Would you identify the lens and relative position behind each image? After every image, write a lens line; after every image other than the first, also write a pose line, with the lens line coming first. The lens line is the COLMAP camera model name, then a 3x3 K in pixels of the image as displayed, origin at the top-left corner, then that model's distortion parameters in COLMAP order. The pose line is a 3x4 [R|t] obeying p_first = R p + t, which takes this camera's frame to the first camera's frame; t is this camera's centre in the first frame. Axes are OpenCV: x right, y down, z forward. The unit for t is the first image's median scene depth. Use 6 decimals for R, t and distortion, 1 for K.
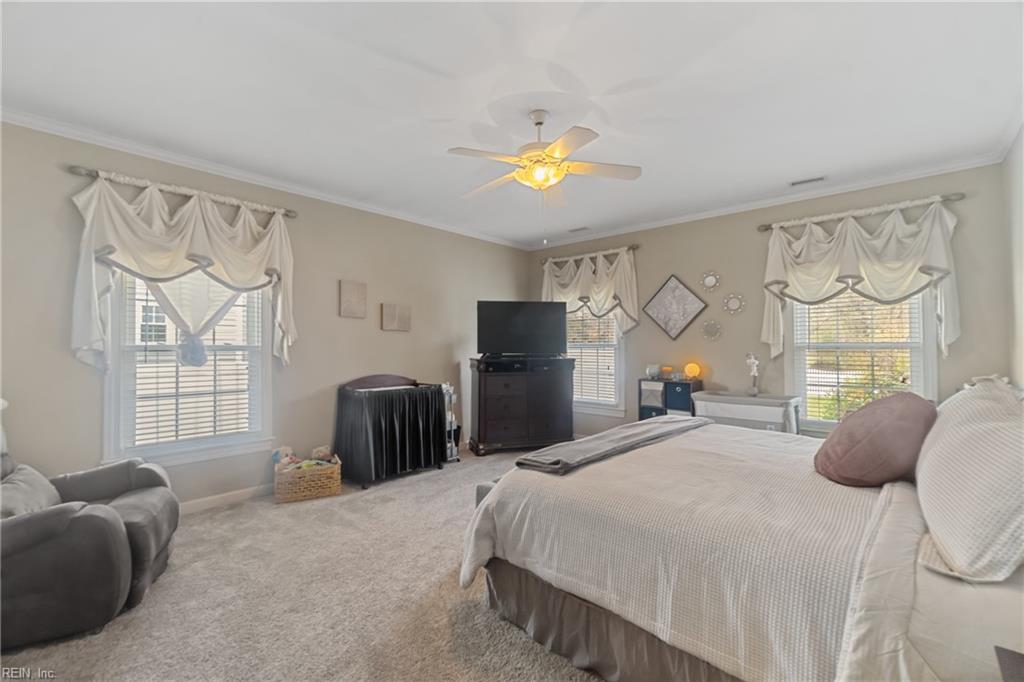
lens RADIAL K [[448.8, 0, 516.8], [0, 448.8, 341.1], [0, 0, 1]] dist [-0.005445, 0.001285]
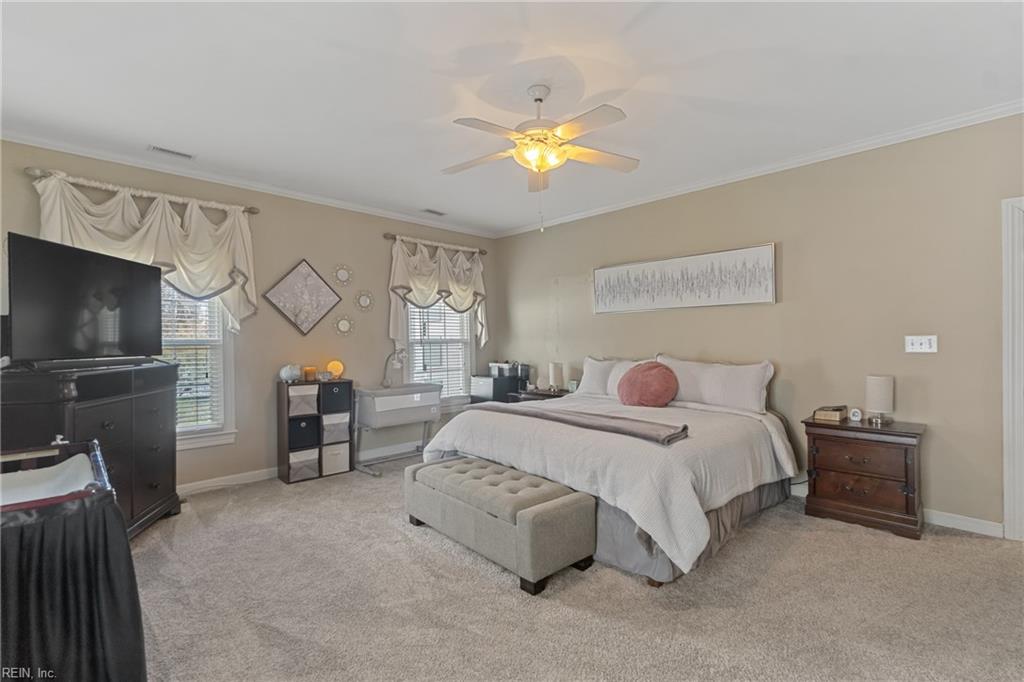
lens RADIAL K [[448.8, 0, 502.9], [0, 448.8, 342.4], [0, 0, 1]] dist [-0.005445, 0.001285]
pose [[0.079566, -0.008639, 0.996792, -0.502156], [-0.010942, 0.999895, 0.009539, -0.001459], [-0.996770, -0.011666, 0.079463, 0.577700]]
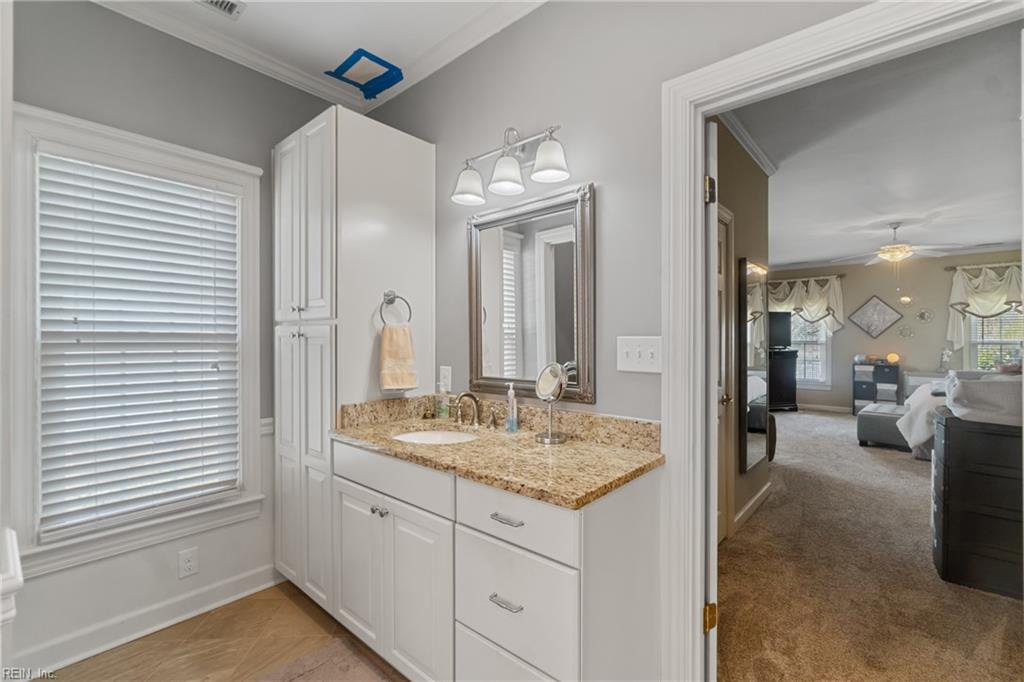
lens RADIAL K [[448.8, 0, 516.6], [0, 448.8, 343.2], [0, 0, 1]] dist [-0.005445, 0.001285]
pose [[0.999973, 0.001572, 0.007188, -0.920414], [-0.001752, 0.999683, 0.025115, -0.023249], [-0.007146, -0.025127, 0.999659, -0.537831]]
